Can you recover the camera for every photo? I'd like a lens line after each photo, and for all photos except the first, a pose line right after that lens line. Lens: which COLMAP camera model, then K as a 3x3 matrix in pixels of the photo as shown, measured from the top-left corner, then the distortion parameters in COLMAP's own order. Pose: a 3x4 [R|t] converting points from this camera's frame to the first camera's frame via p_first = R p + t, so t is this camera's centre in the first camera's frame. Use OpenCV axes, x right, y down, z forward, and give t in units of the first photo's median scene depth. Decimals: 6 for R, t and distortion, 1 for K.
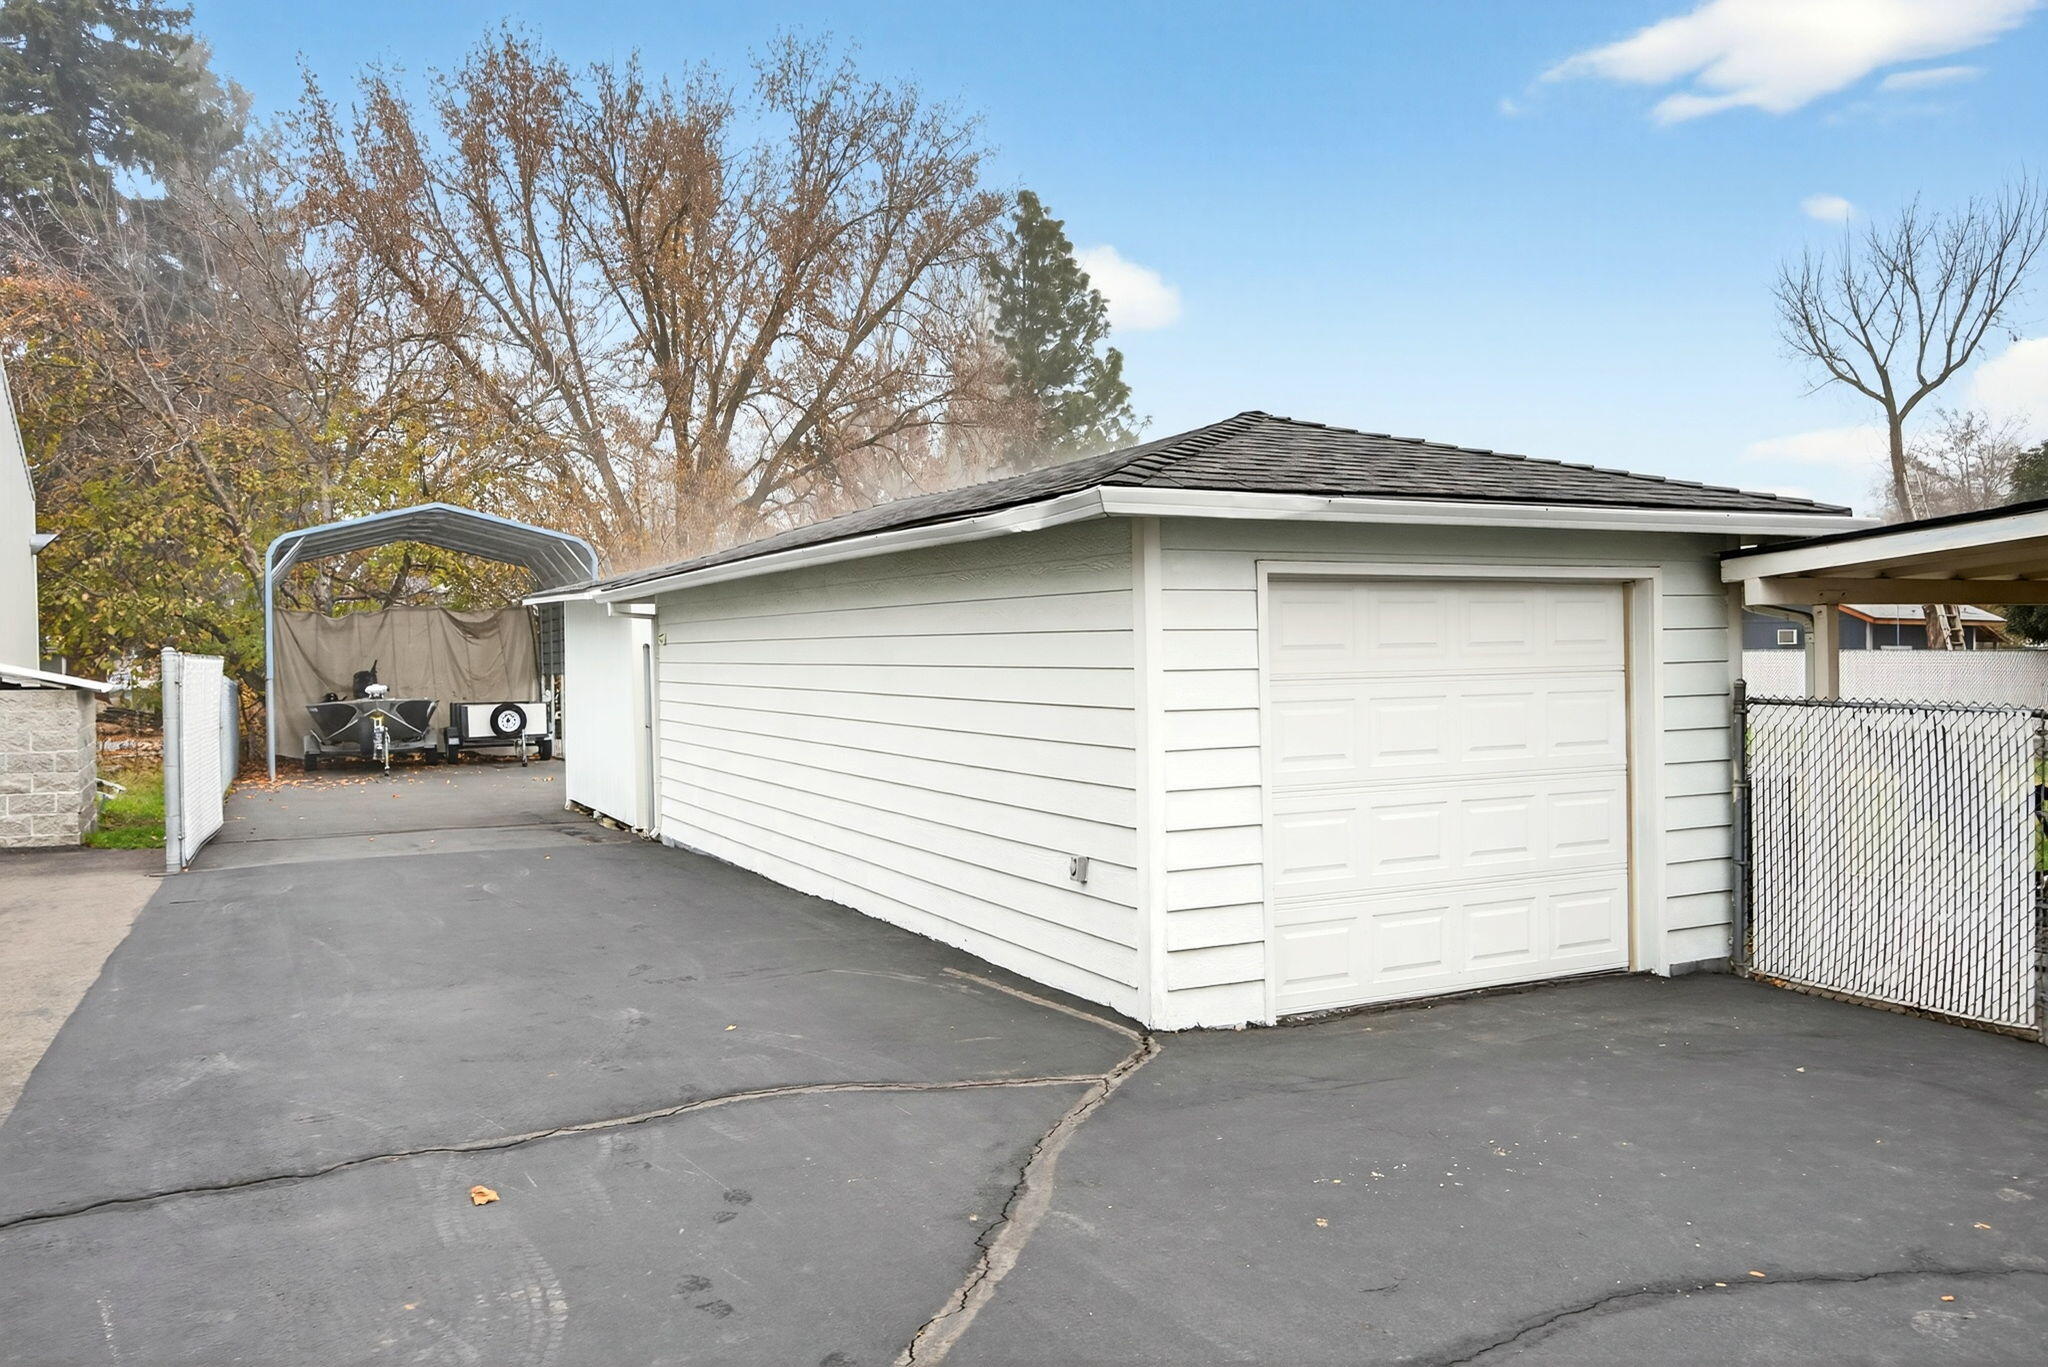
lens RADIAL K [[1648.8, 0, 1024.0], [0, 1648.8, 683.5], [0, 0, 1]] dist [0.005907, 0.007381]
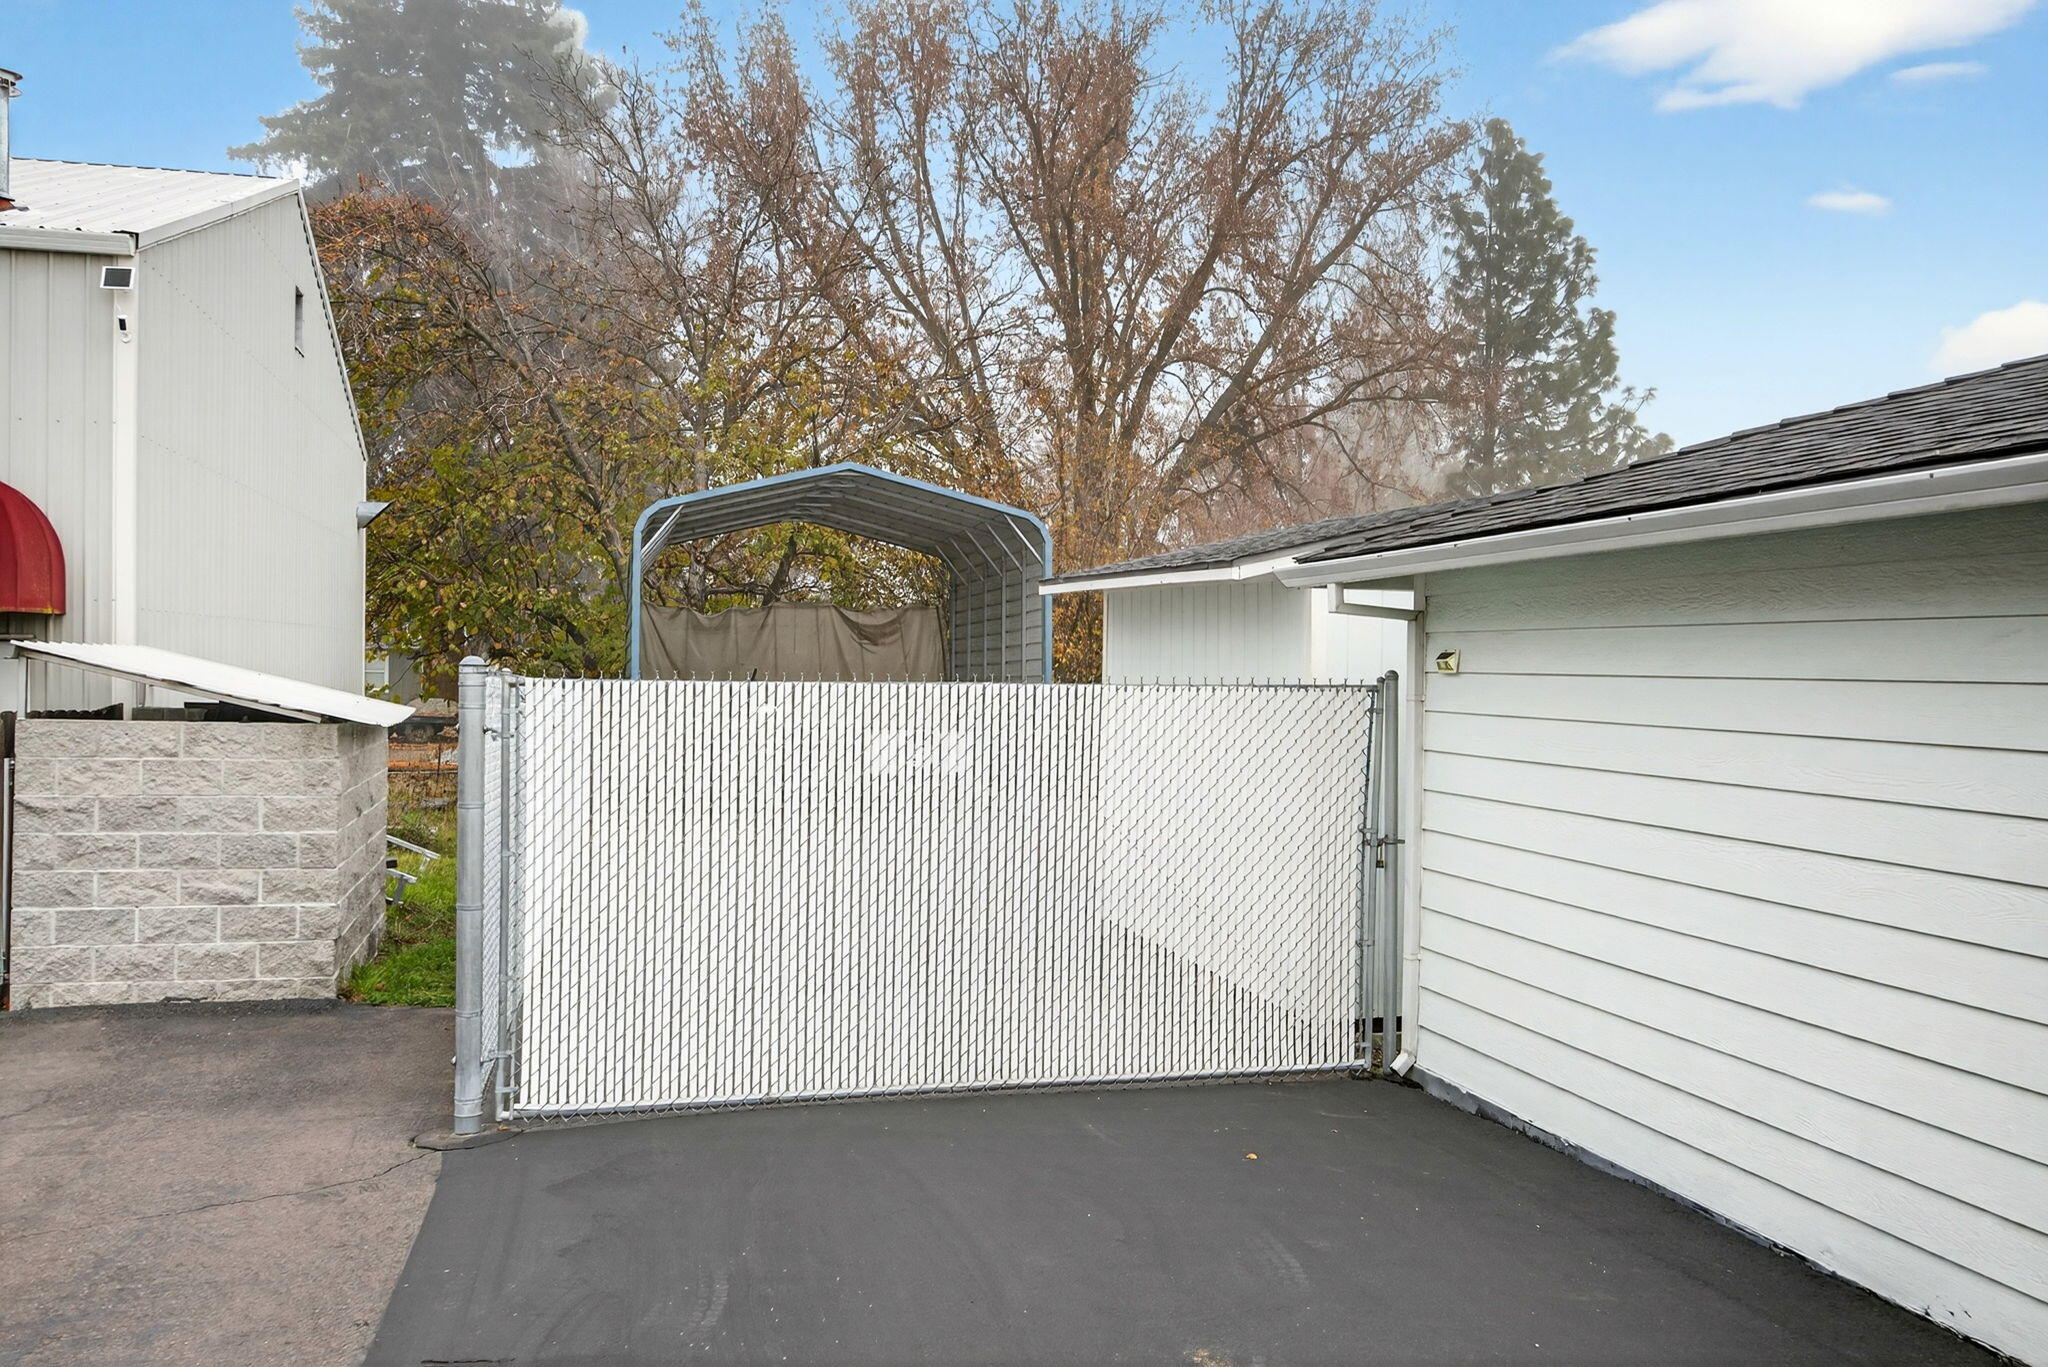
lens RADIAL K [[1648.8, 0, 1024.0], [0, 1648.8, 683.5], [0, 0, 1]] dist [0.005907, 0.007381]
pose [[0.982248, 0.028089, -0.185473, -0.080050], [-0.029565, 0.999549, -0.005201, -0.004767], [0.185243, 0.010592, 0.982636, 0.164371]]
